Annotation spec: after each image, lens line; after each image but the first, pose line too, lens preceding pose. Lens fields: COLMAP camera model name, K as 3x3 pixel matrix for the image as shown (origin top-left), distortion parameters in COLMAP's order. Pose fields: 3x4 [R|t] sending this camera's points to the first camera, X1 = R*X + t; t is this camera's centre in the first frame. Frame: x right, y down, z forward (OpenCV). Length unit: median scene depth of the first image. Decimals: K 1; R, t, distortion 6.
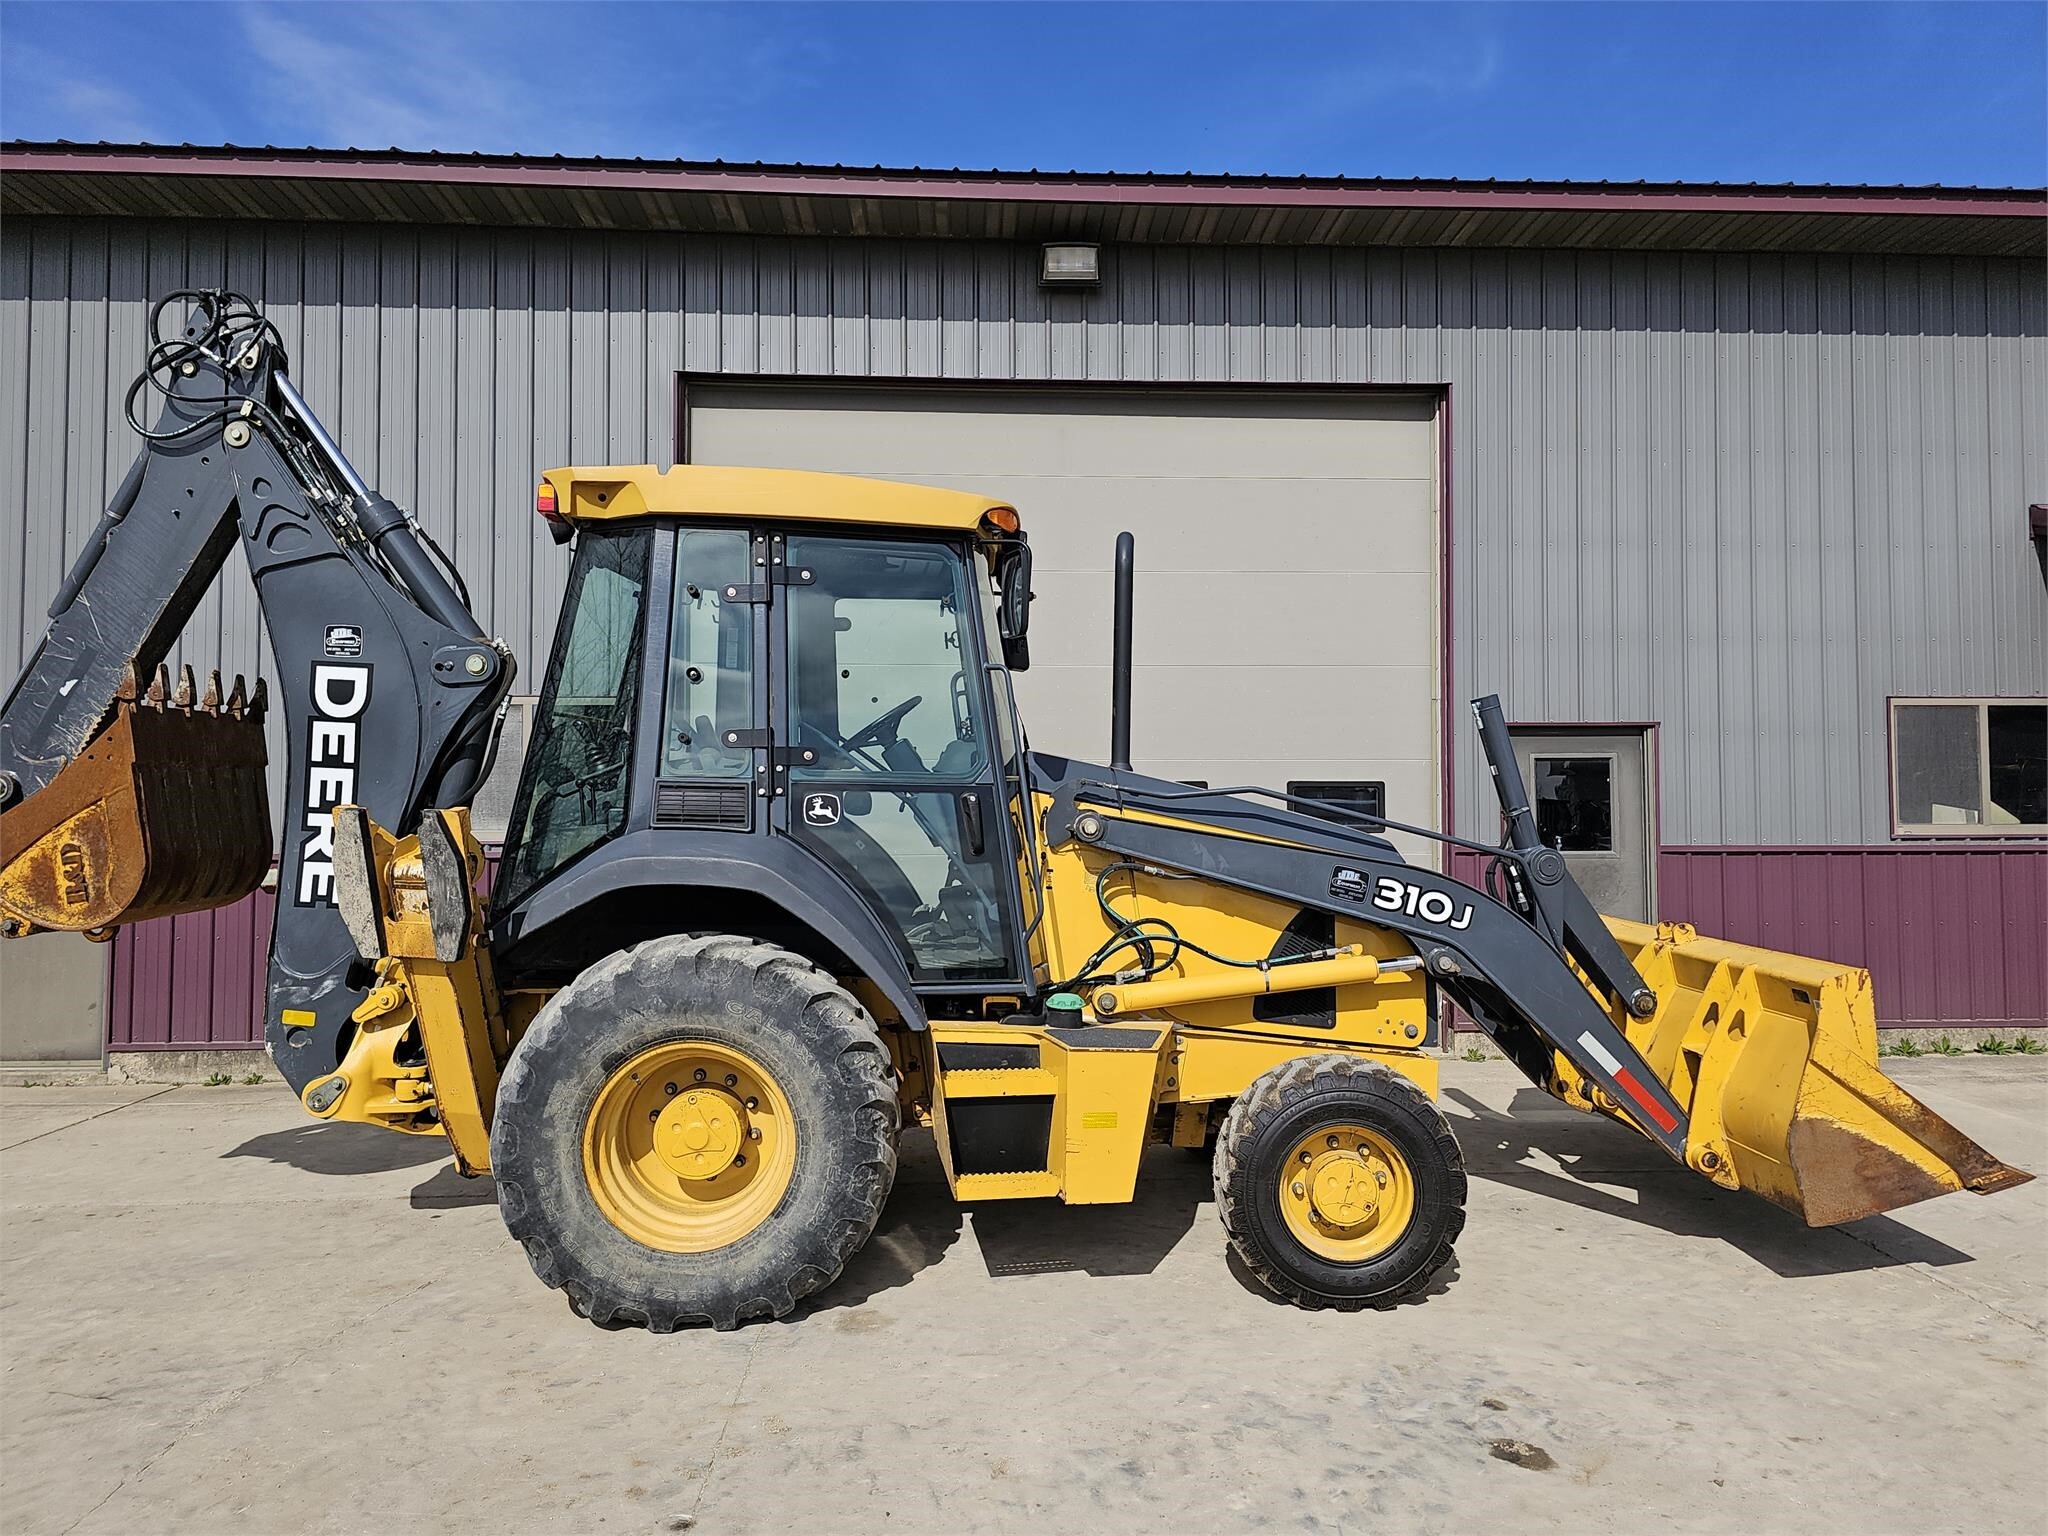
lens RADIAL K [[1386.4, 0, 1037.1], [0, 1386.4, 769.1], [0, 0, 1]] dist [0.059254, -0.055224]
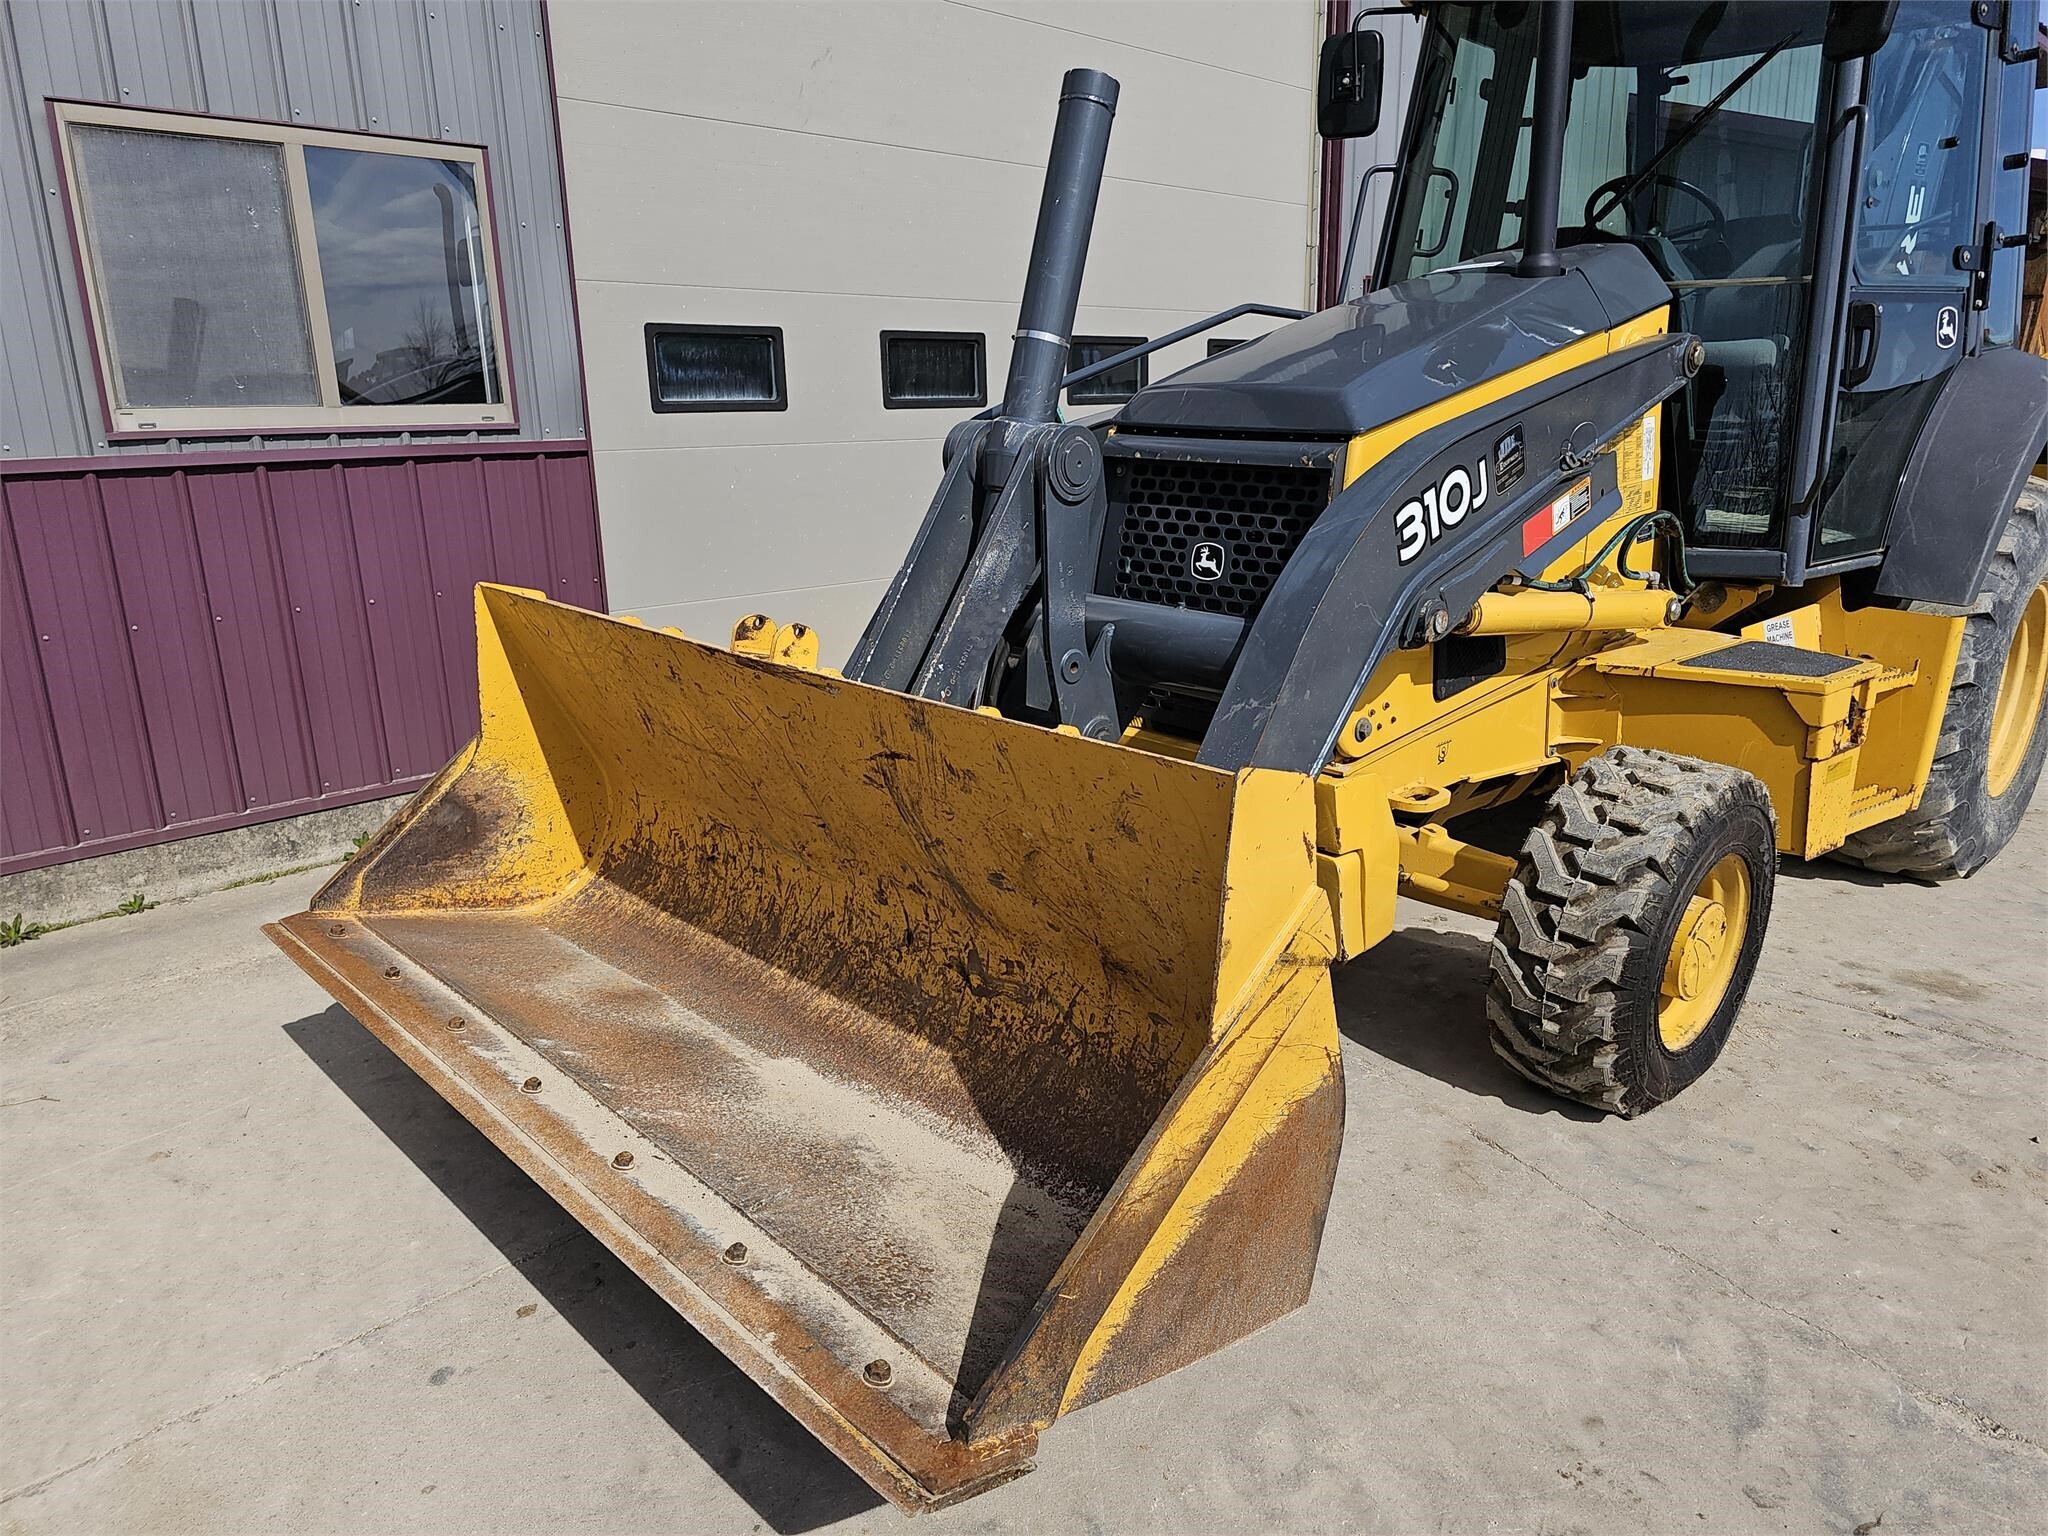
lens RADIAL K [[1387.2, 0, 1015.7], [0, 1387.2, 778.4], [0, 0, 1]] dist [0.057119, -0.055282]
pose [[0.746437, -0.185196, 0.639167, -0.901136], [-0.002795, 0.959613, 0.281308, 0.050804], [-0.665450, -0.211765, 0.715773, 0.711999]]
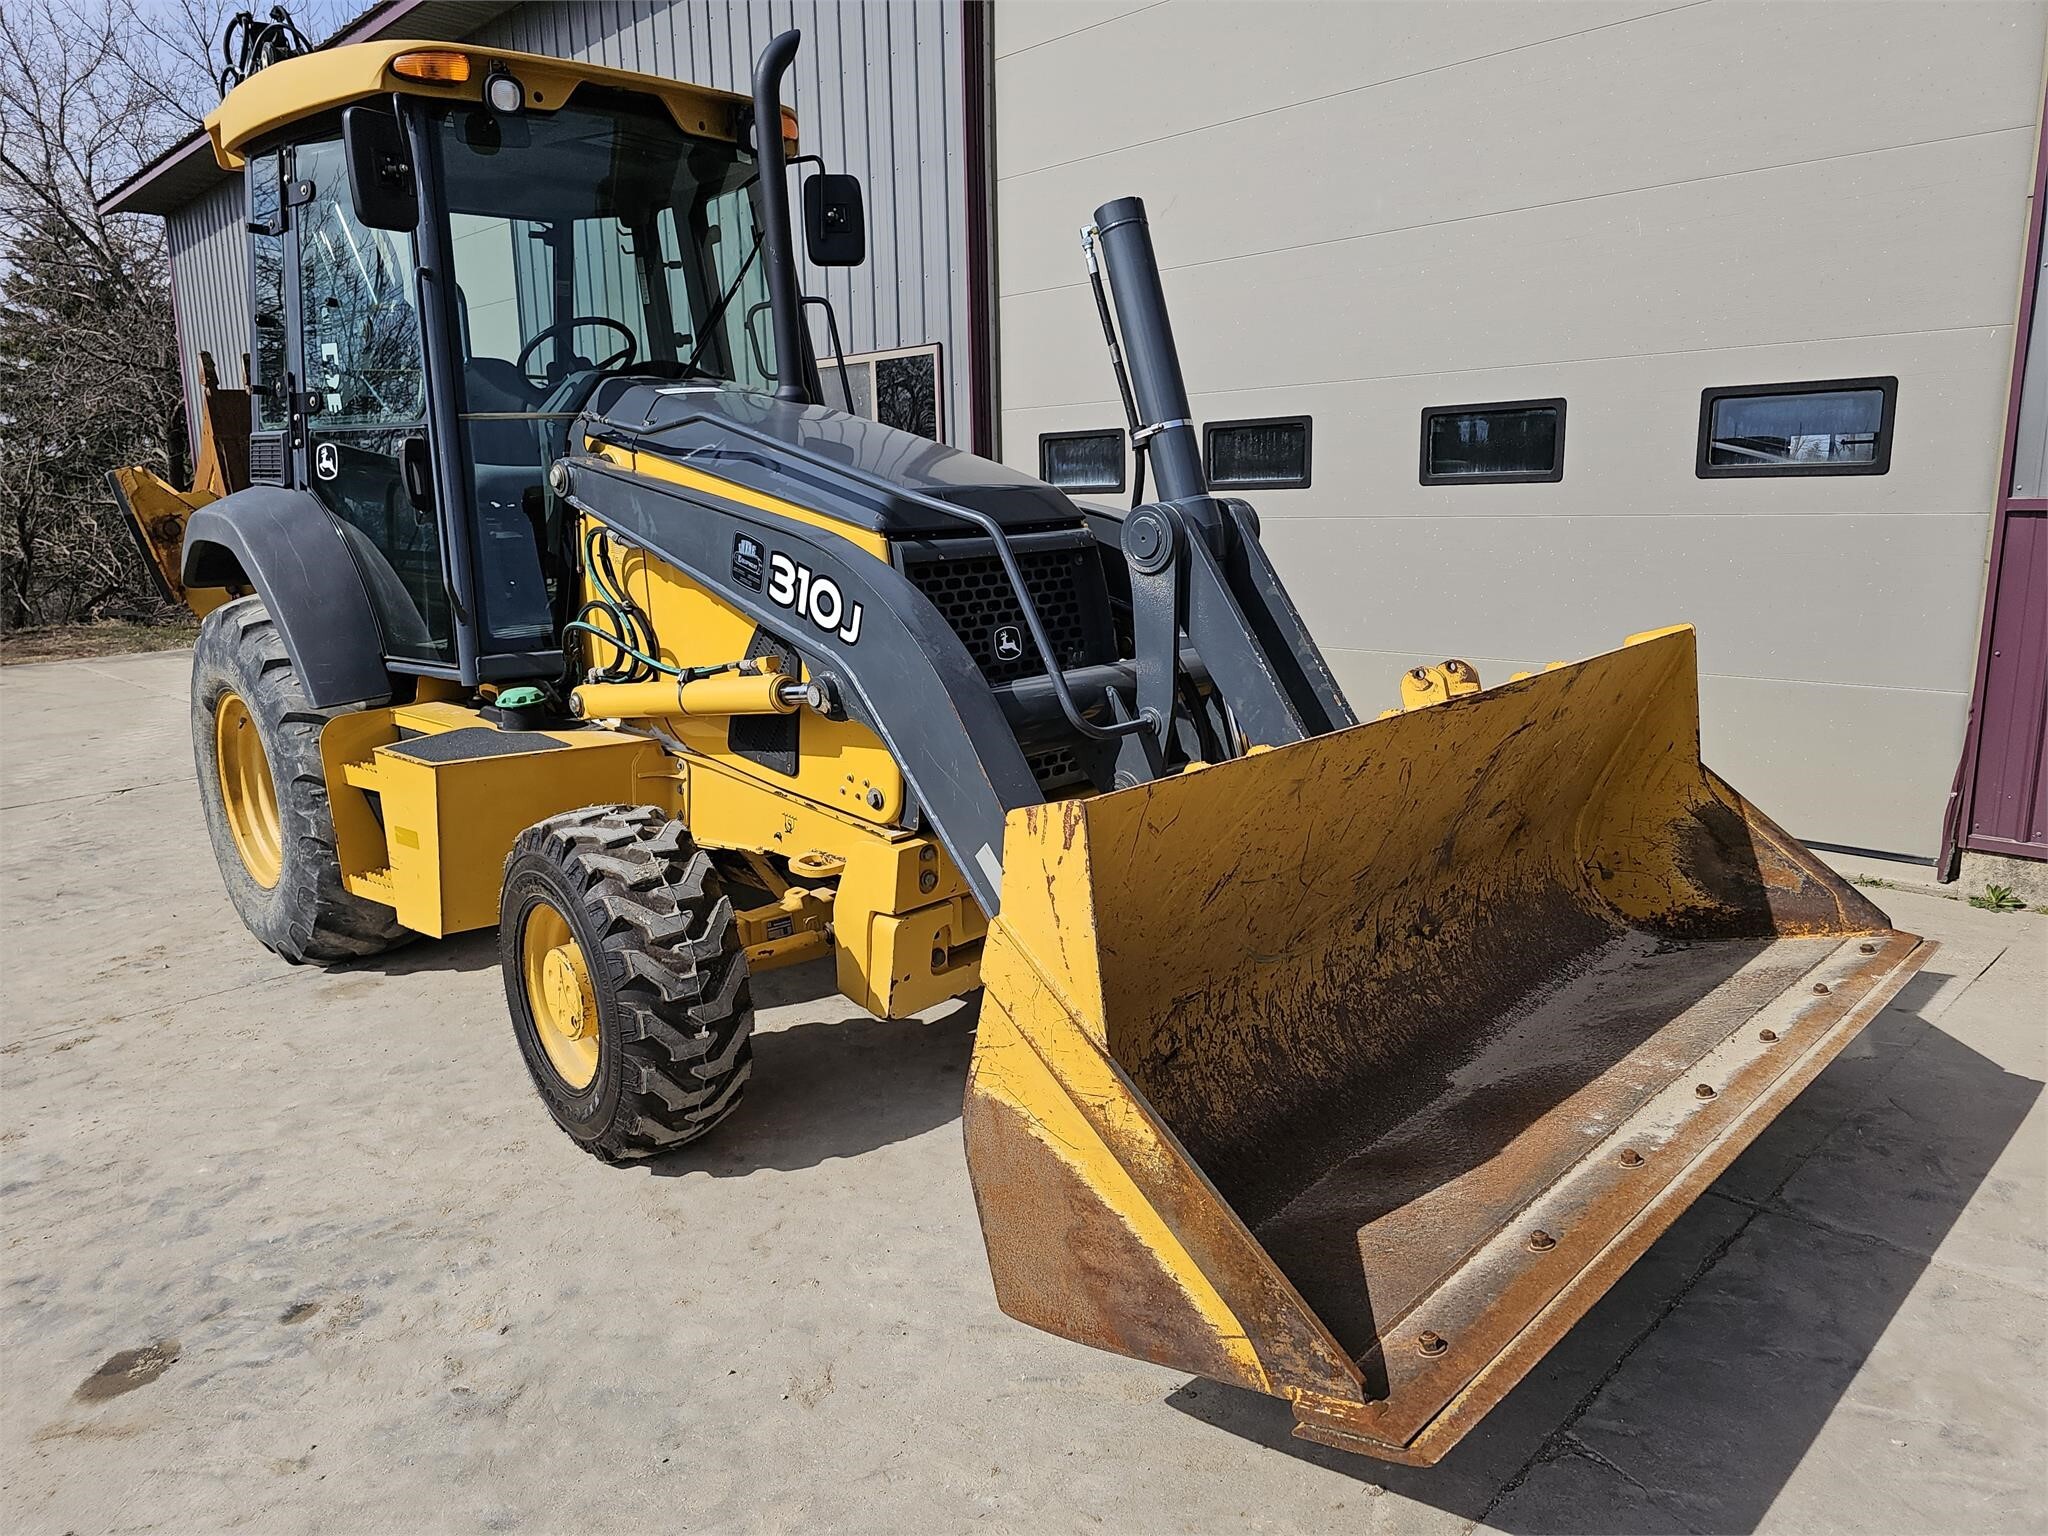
lens RADIAL K [[1386.3, 0, 1006.7], [0, 1386.3, 761.6], [0, 0, 1]] dist [0.055489, -0.056418]
pose [[0.656086, 0.134470, -0.742609, 0.793079], [0.043348, 0.975659, 0.214967, 0.039911], [0.753440, -0.173228, 0.634287, 0.666539]]
